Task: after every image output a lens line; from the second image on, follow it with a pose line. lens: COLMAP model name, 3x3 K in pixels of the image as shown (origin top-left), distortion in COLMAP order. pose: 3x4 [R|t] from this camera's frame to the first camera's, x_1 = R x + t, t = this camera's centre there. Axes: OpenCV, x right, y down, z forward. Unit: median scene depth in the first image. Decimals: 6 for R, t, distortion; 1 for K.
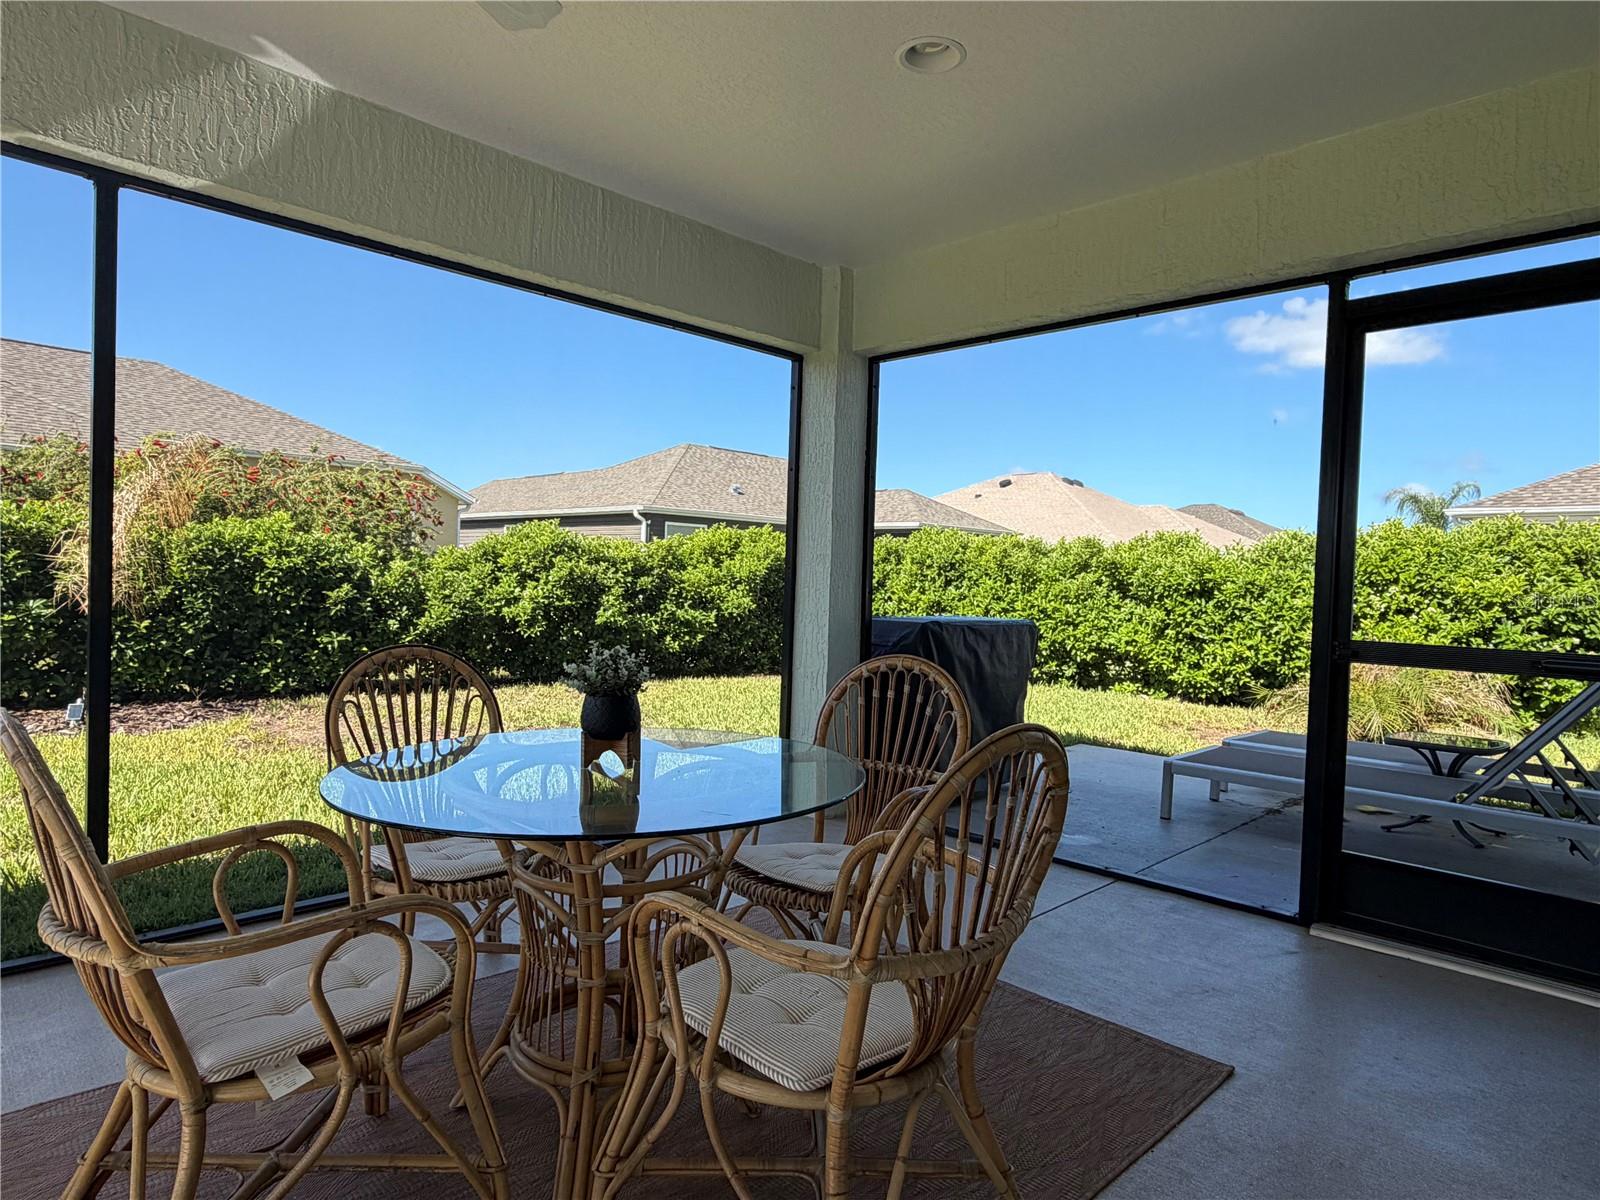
lens RADIAL K [[916.9, 0, 810.3], [0, 916.9, 599.4], [0, 0, 1]] dist [-0.002787, -0.000335]
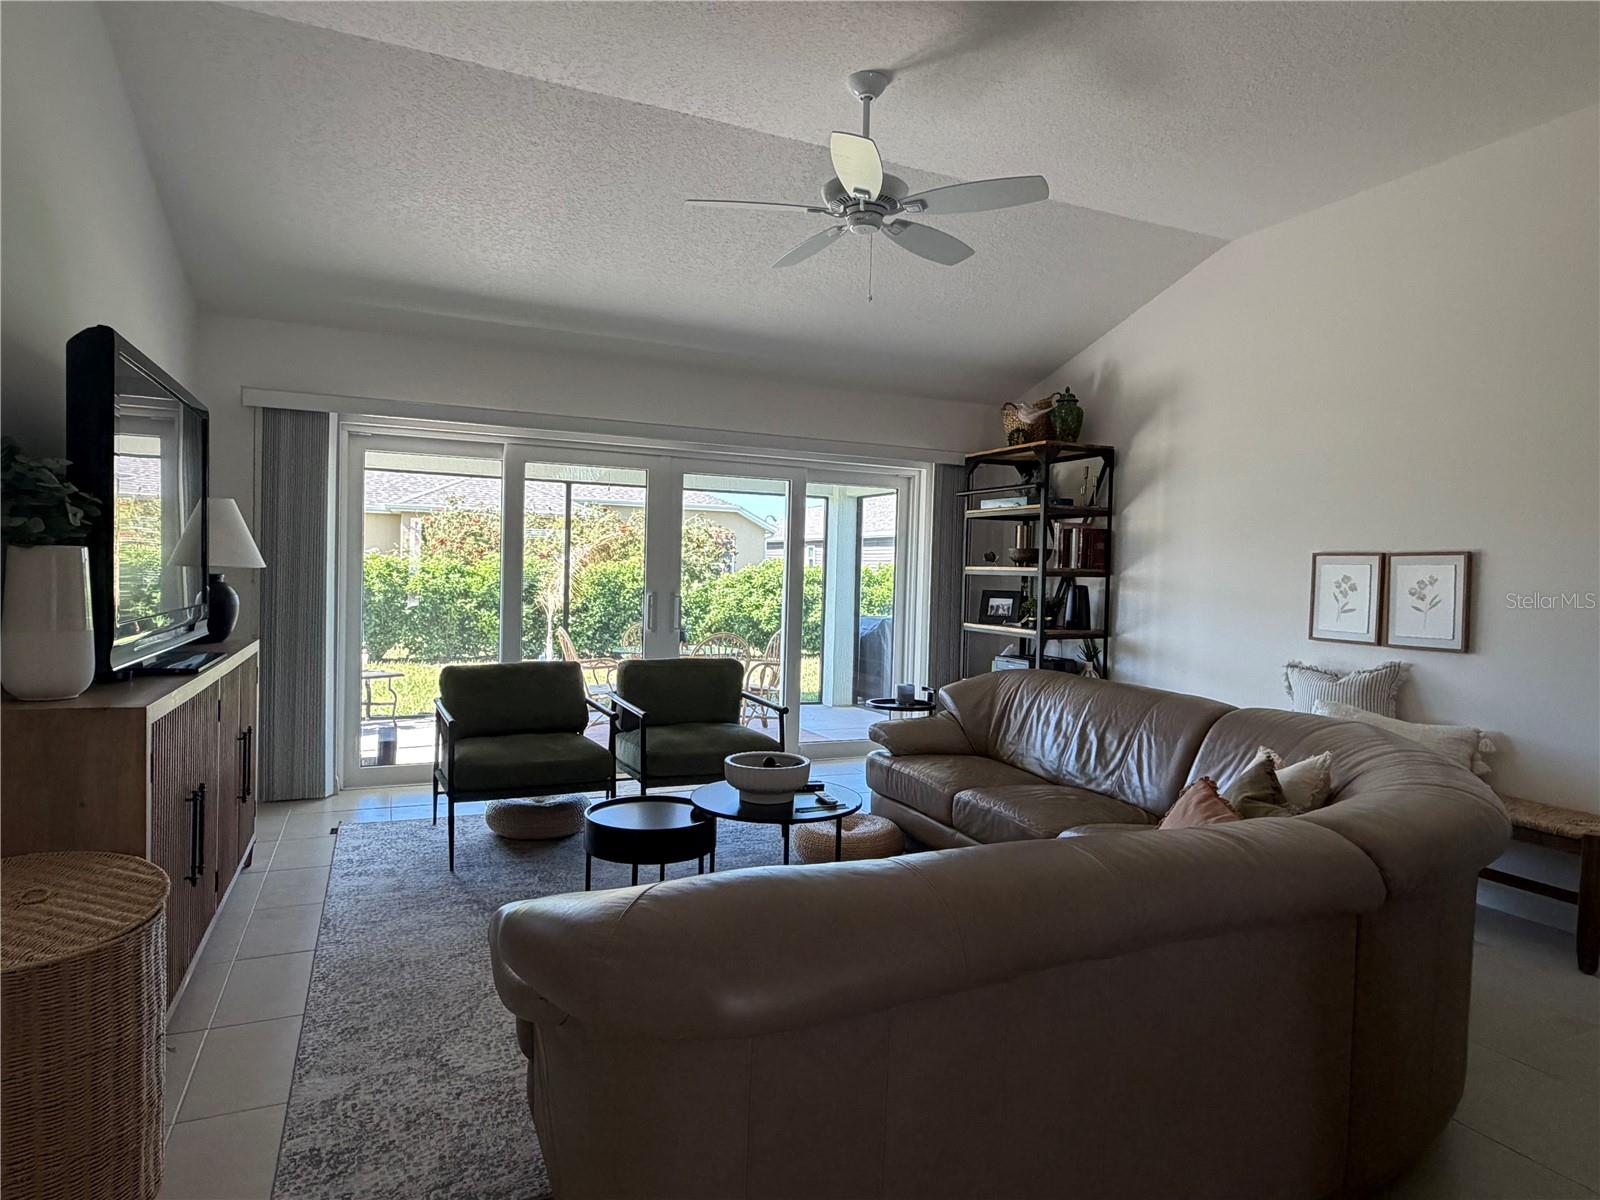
lens RADIAL K [[916.9, 0, 800.3], [0, 916.9, 602.4], [0, 0, 1]] dist [-0.002787, -0.000335]
pose [[0.931025, 0.005376, -0.364916, 0.386743], [-0.005618, 0.999984, 0.000399, -0.008341], [0.364912, 0.001678, 0.931041, -0.562739]]
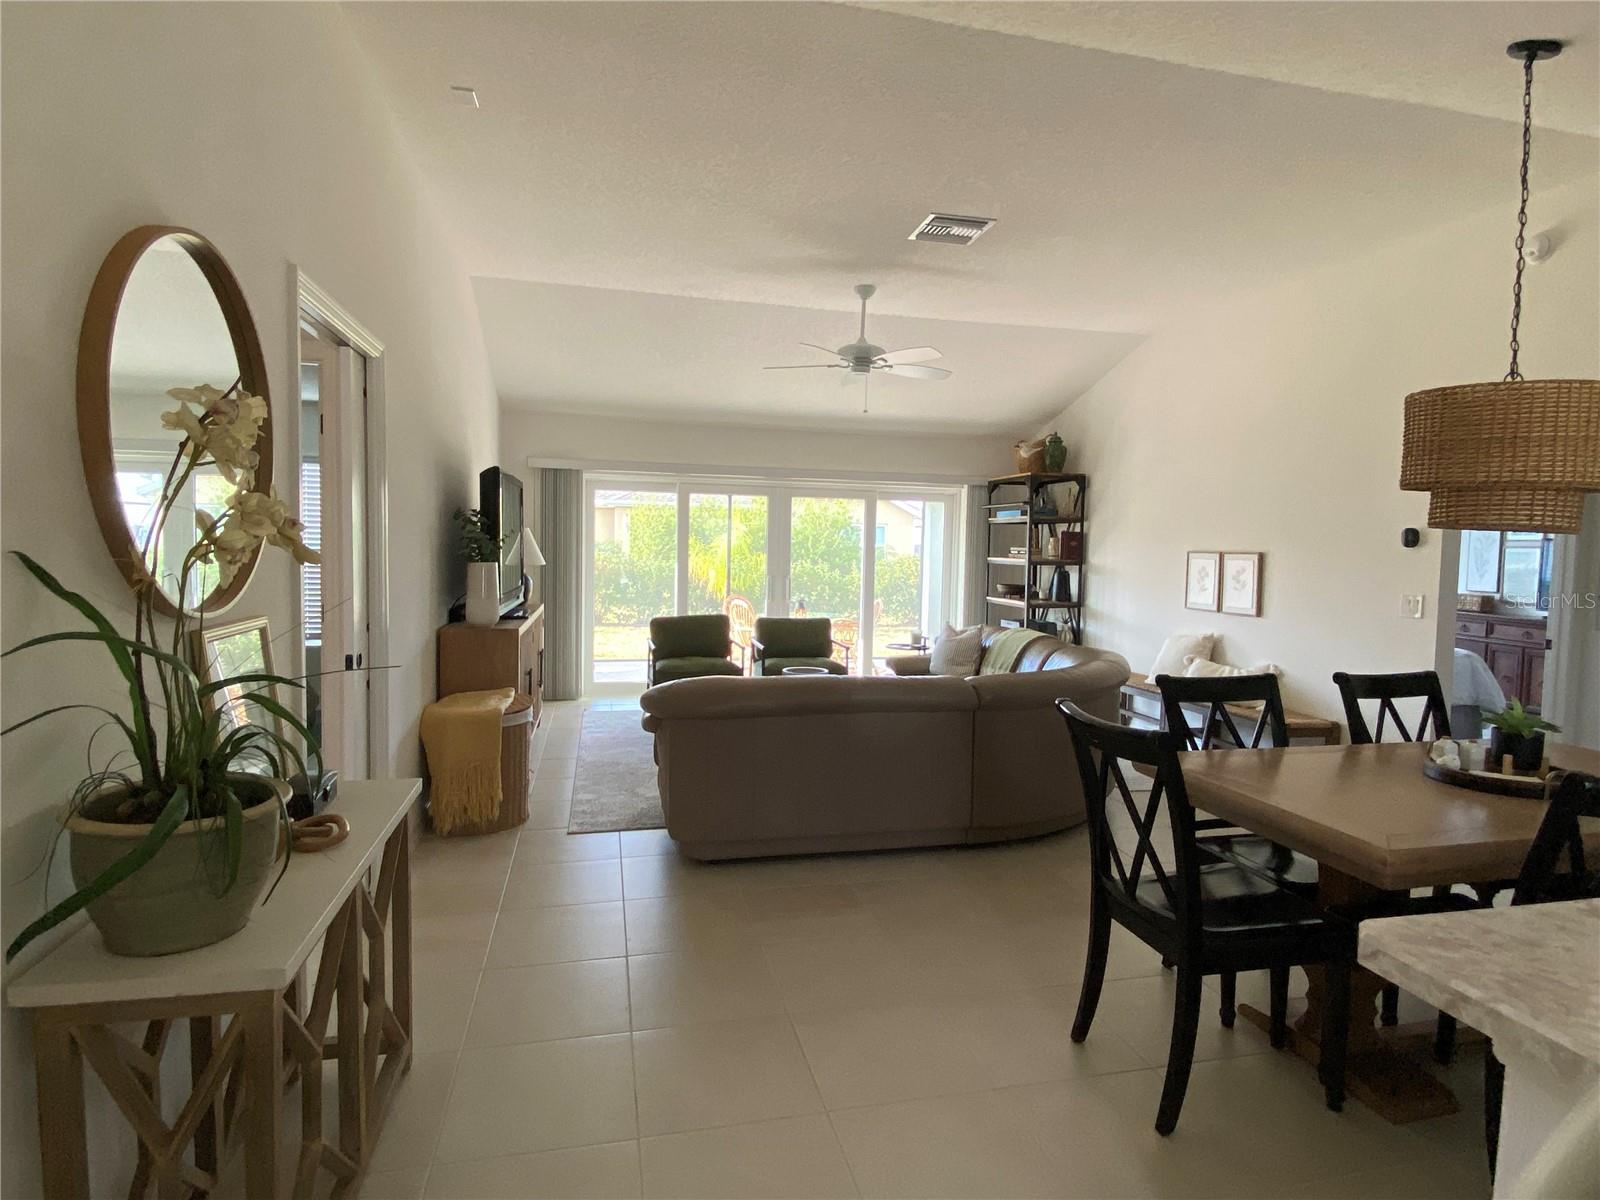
lens RADIAL K [[842.1, 0, 797.1], [0, 842.1, 595.9], [0, 0, 1]] dist [0.002300, 0.000104]
pose [[0.836000, 0.018547, -0.548416, 0.720351], [-0.007252, 0.999715, 0.022754, -0.017168], [0.548682, -0.015045, 0.835896, -0.887493]]
